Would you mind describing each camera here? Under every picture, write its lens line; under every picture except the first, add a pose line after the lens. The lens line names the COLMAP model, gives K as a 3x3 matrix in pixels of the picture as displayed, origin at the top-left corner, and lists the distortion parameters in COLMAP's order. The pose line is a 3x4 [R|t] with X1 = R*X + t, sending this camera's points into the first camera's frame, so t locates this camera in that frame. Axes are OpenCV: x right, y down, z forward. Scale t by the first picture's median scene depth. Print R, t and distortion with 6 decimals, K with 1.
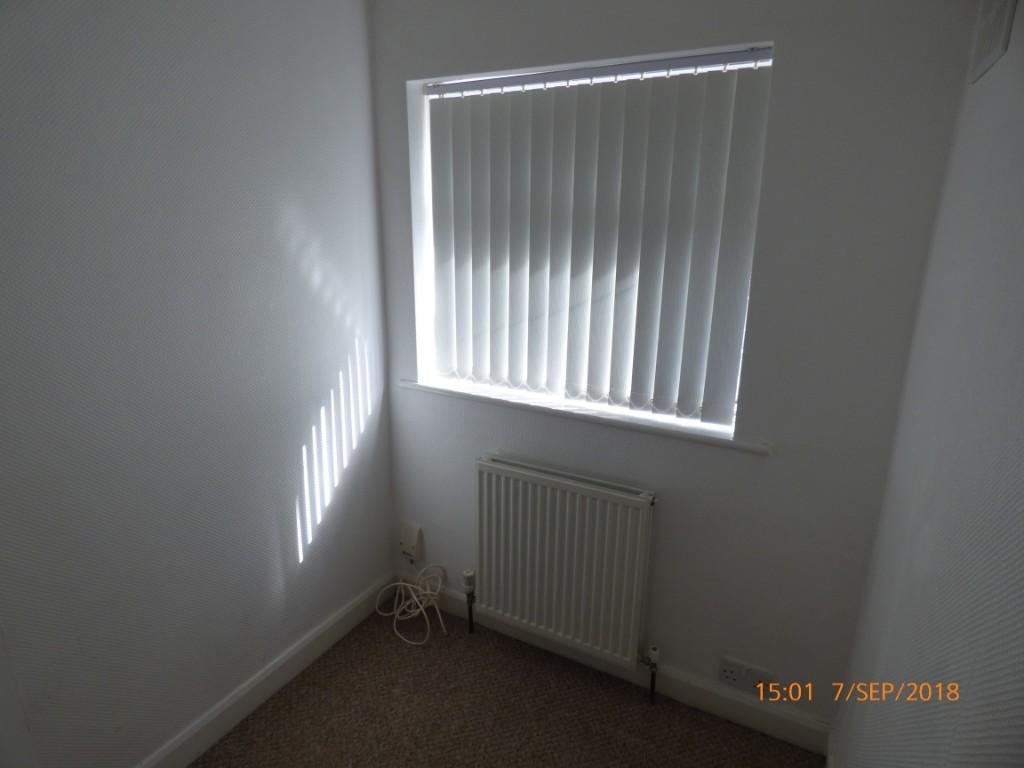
lens RADIAL K [[588.9, 0, 515.5], [0, 588.9, 393.7], [0, 0, 1]] dist [-0.002626, 0.000171]
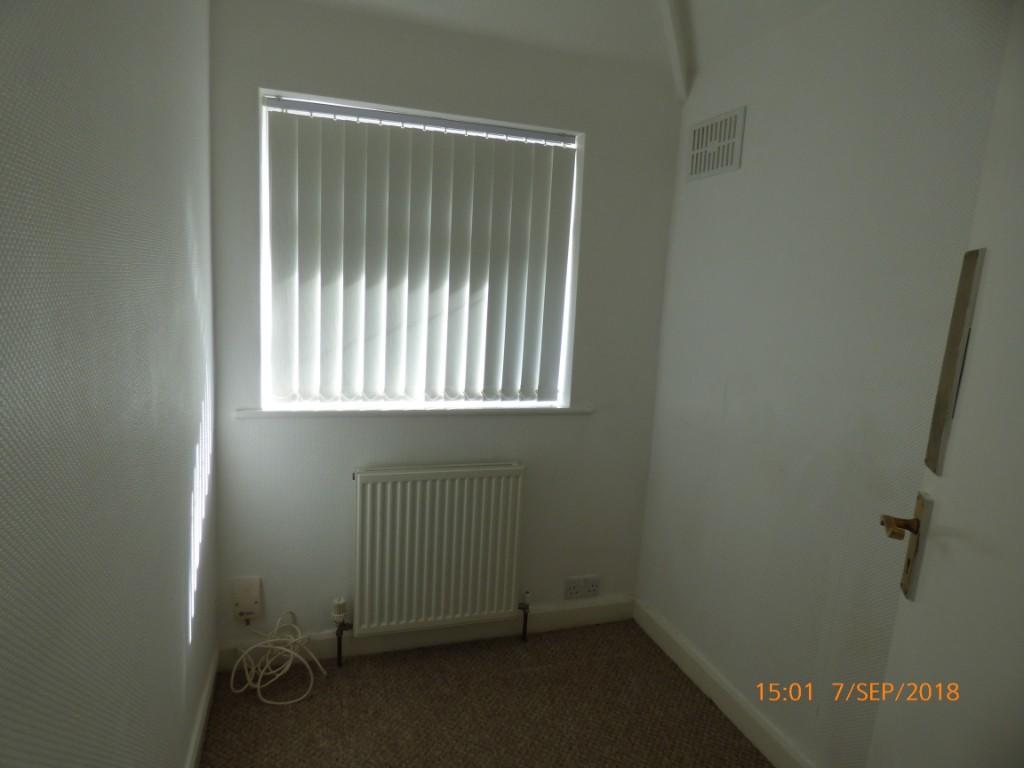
lens RADIAL K [[600.3, 0, 506.4], [0, 600.3, 386.2], [0, 0, 1]] dist [-0.018964, -0.000383]
pose [[0.702673, -0.104760, 0.703758, -0.610952], [0.158668, 0.987265, -0.011461, 0.017040], [-0.693595, 0.119717, 0.710347, 0.093170]]
